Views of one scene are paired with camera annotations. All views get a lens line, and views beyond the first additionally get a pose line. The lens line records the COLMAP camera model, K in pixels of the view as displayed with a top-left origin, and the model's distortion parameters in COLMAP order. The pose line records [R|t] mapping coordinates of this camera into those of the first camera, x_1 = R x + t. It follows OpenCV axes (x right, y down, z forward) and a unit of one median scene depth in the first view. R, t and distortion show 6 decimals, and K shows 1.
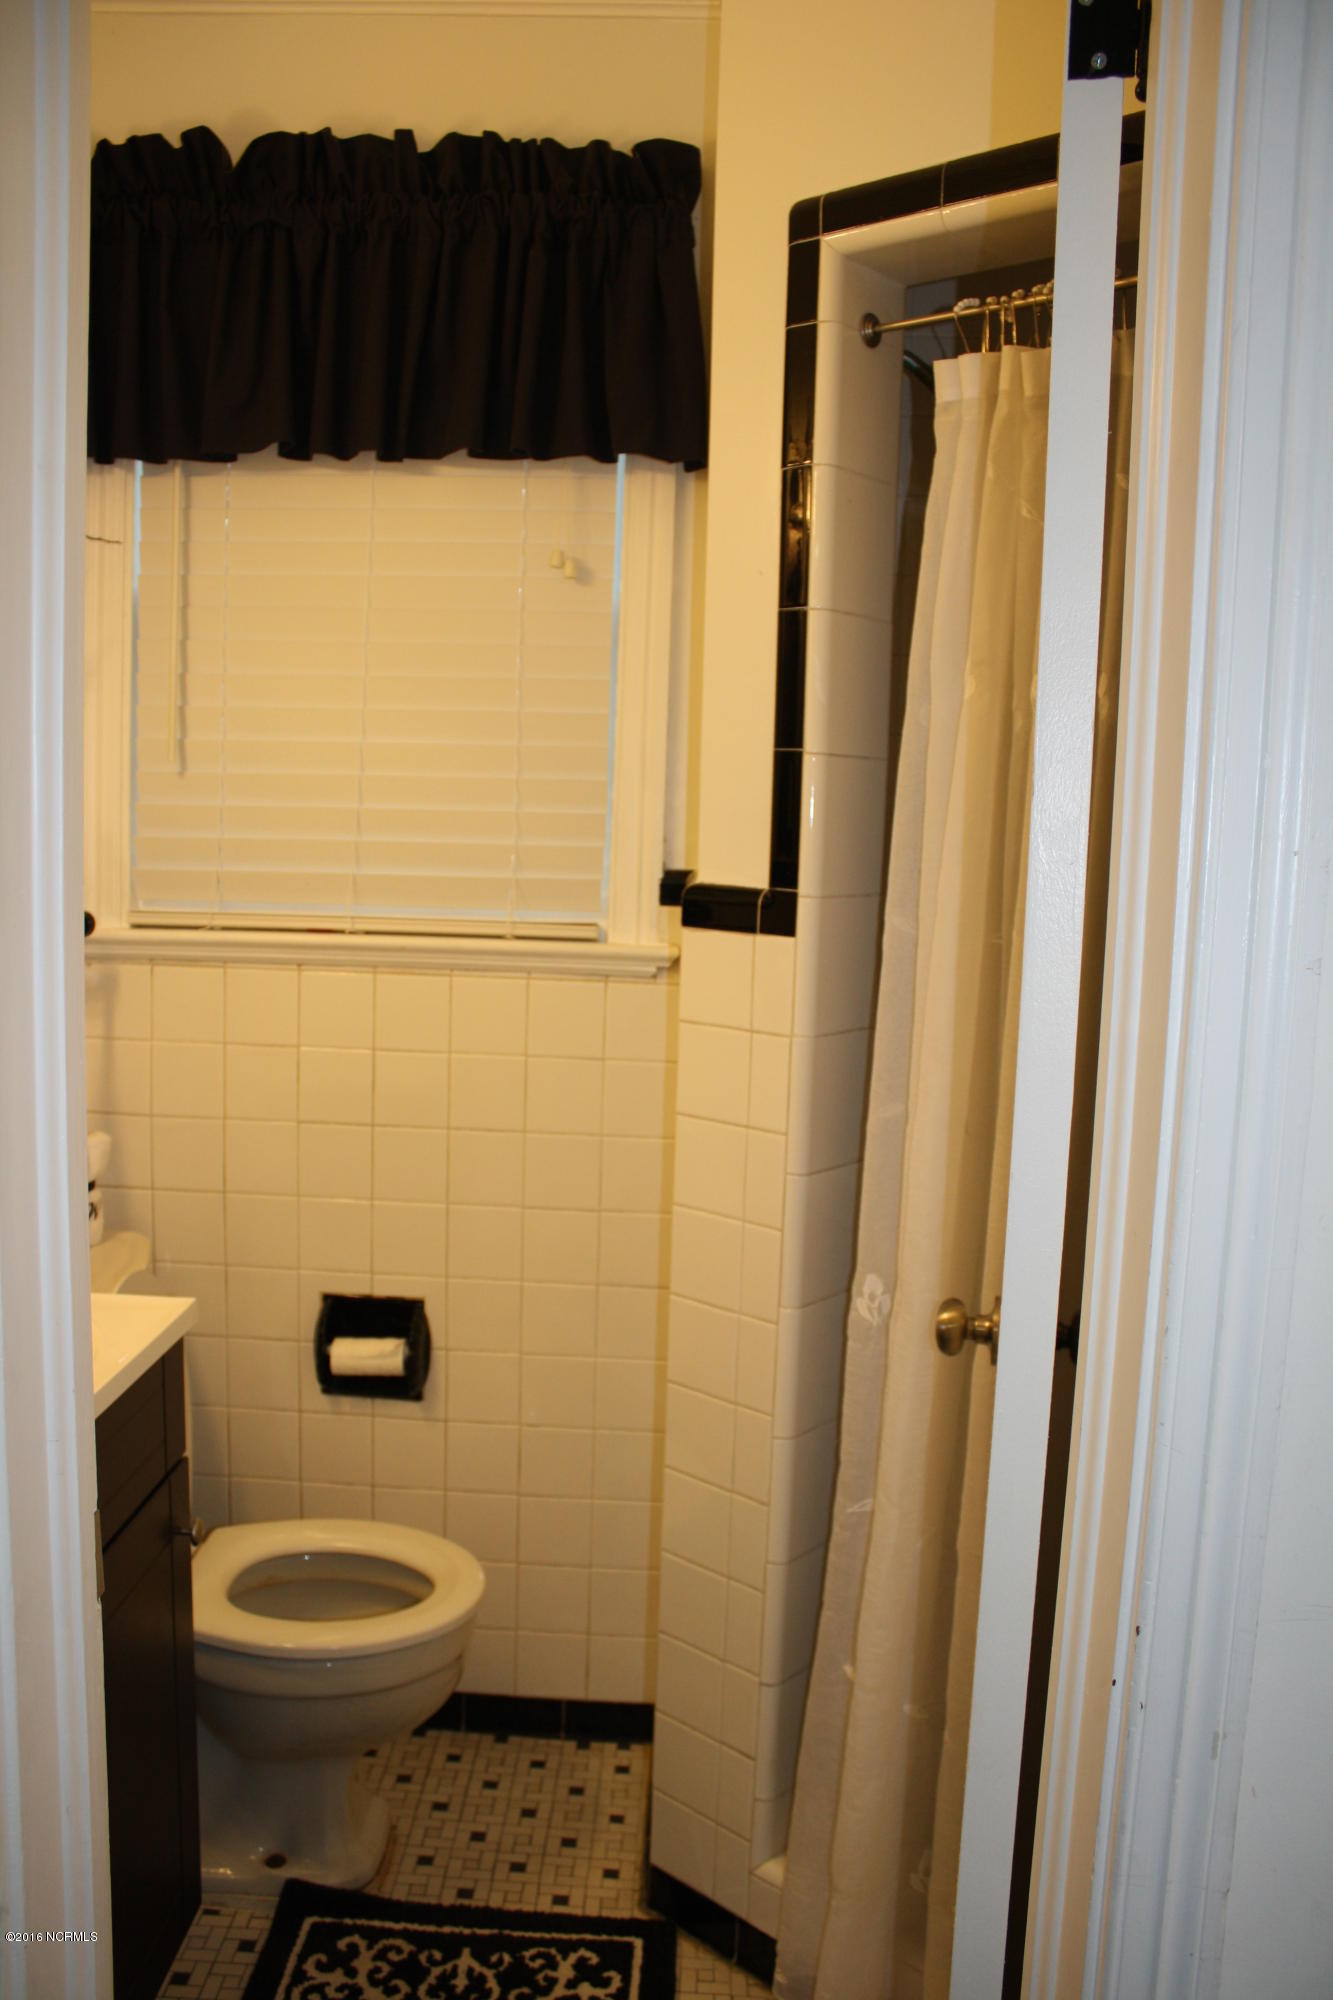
lens RADIAL K [[1644.3, 0, 654.3], [0, 1644.3, 999.1], [0, 0, 1]] dist [-0.172998, -0.003657]
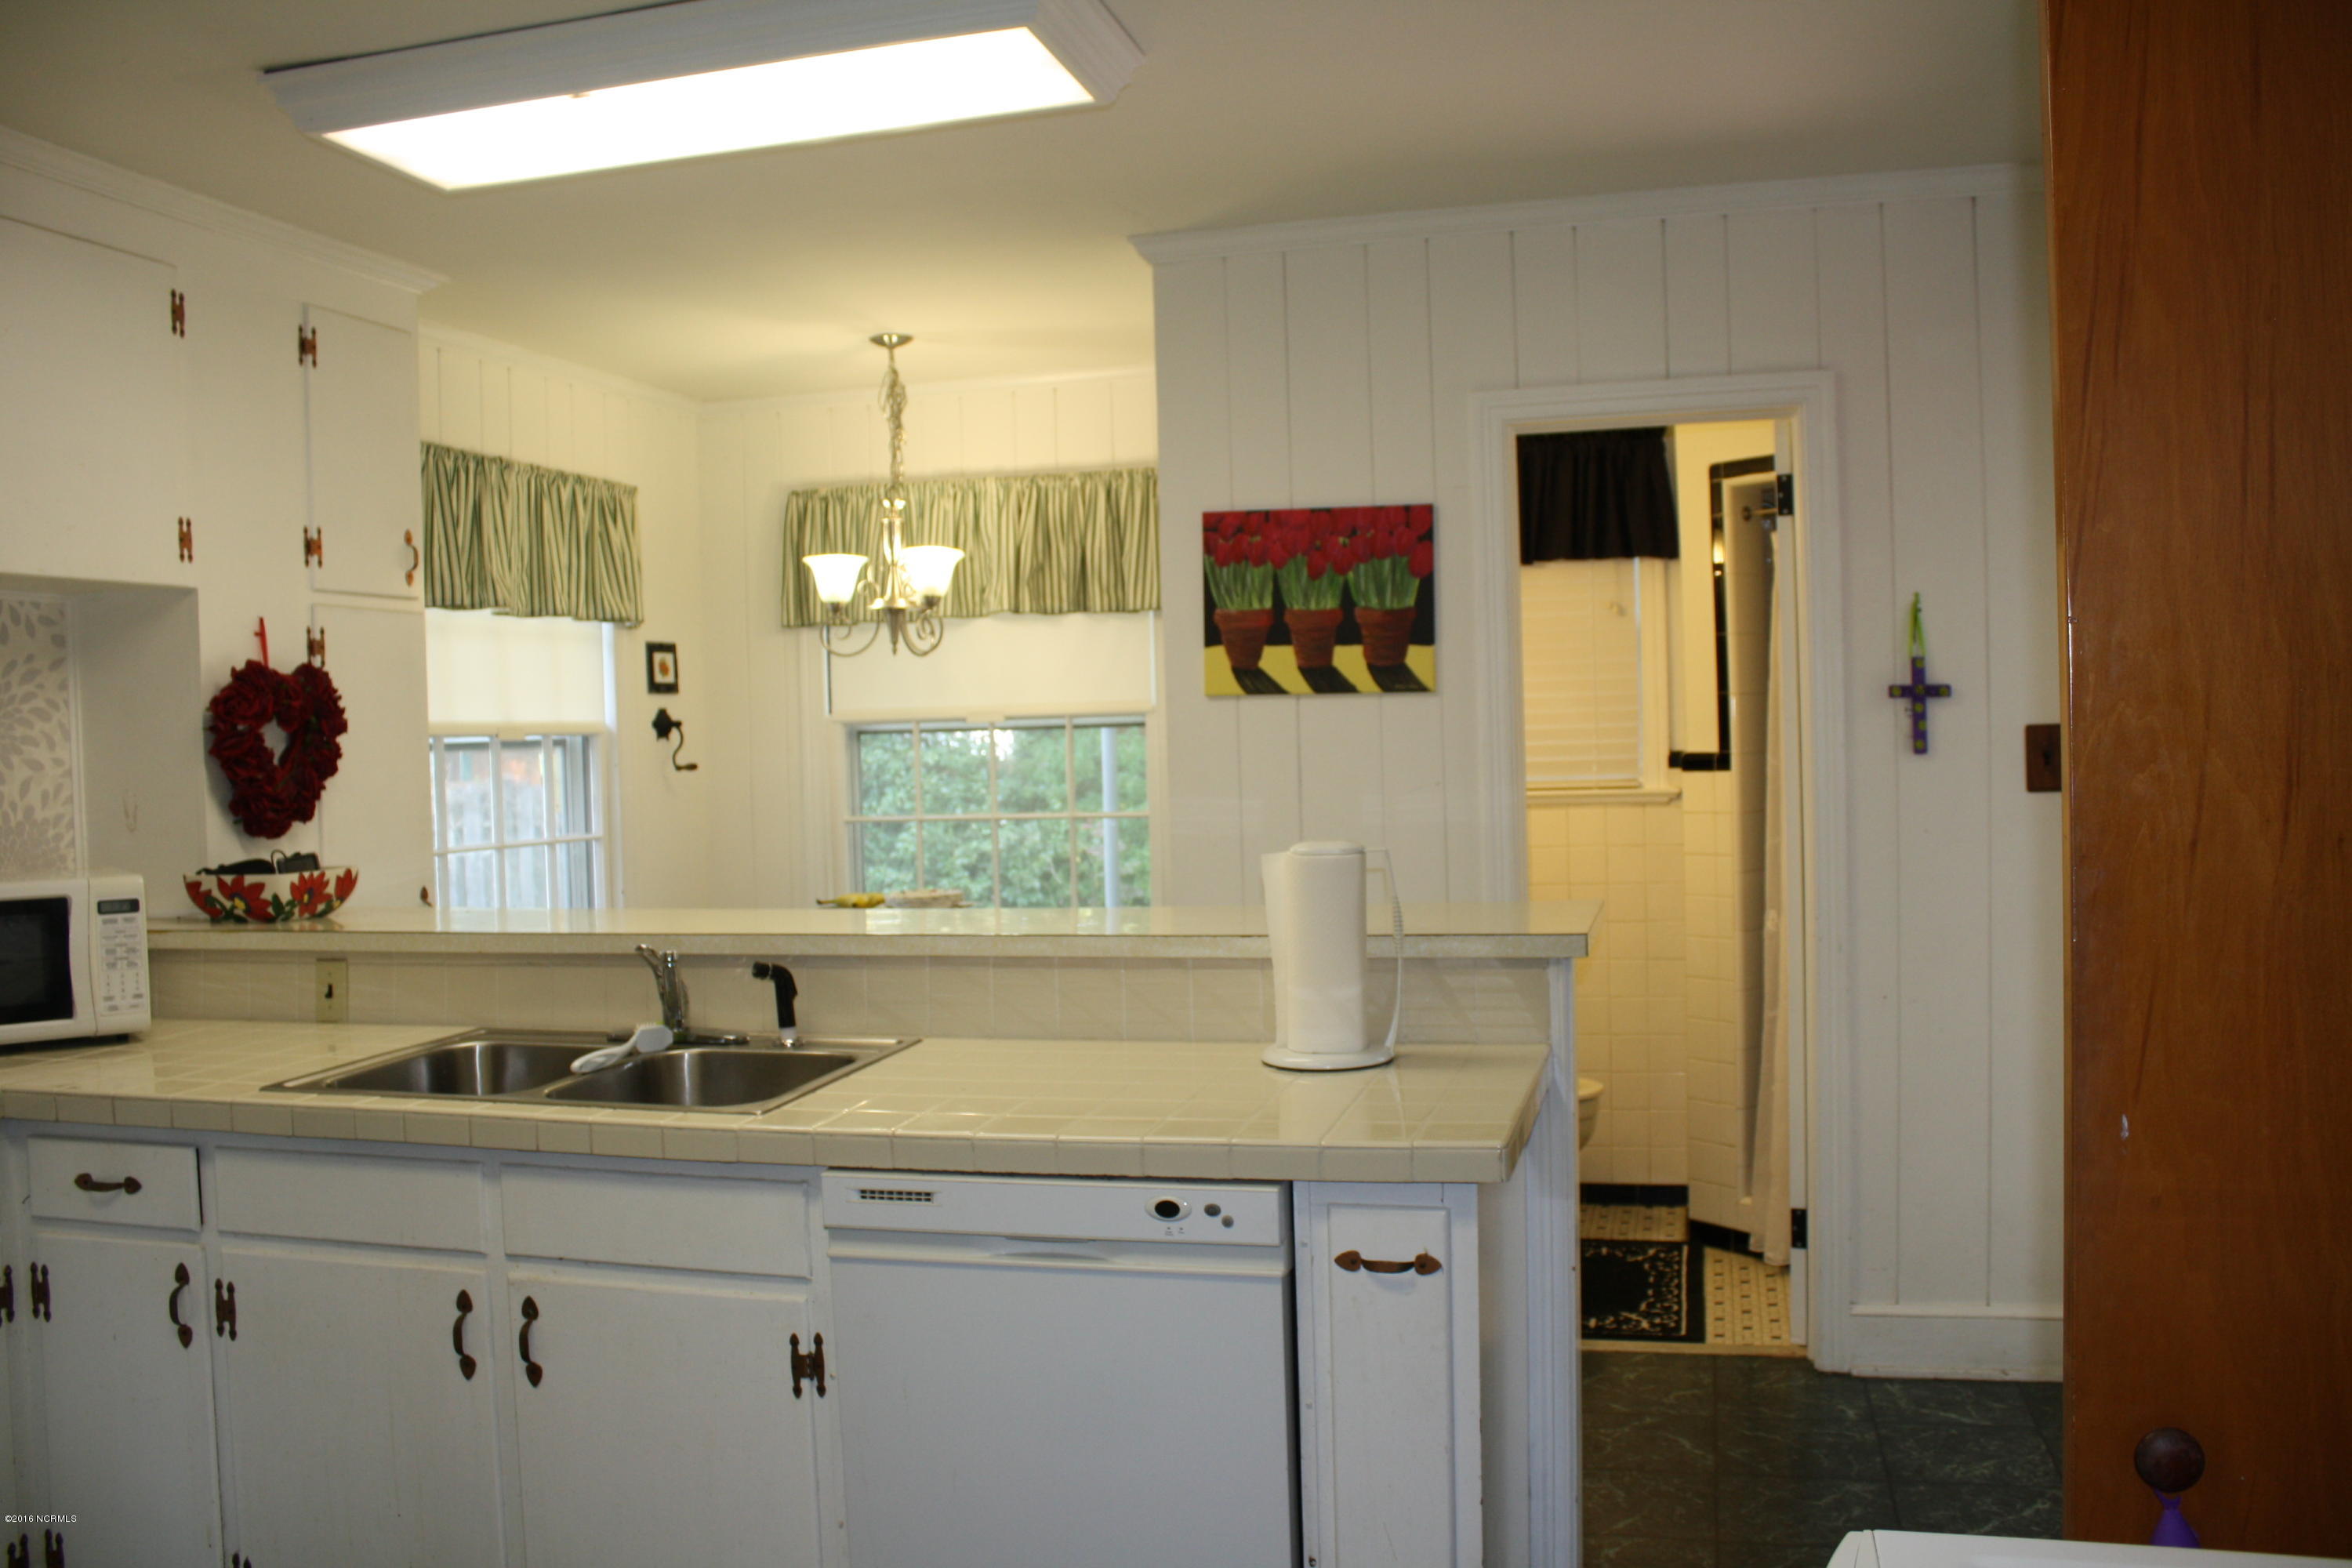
lens RADIAL K [[1933.7, 0, 1171.8], [0, 1933.7, 788.4], [0, 0, 1]] dist [-0.172998, -0.003657]
pose [[0.972793, -0.056239, -0.224747, -0.073604], [0.036080, 0.995029, -0.092819, 0.188921], [0.228850, 0.082185, 0.969986, -1.645412]]
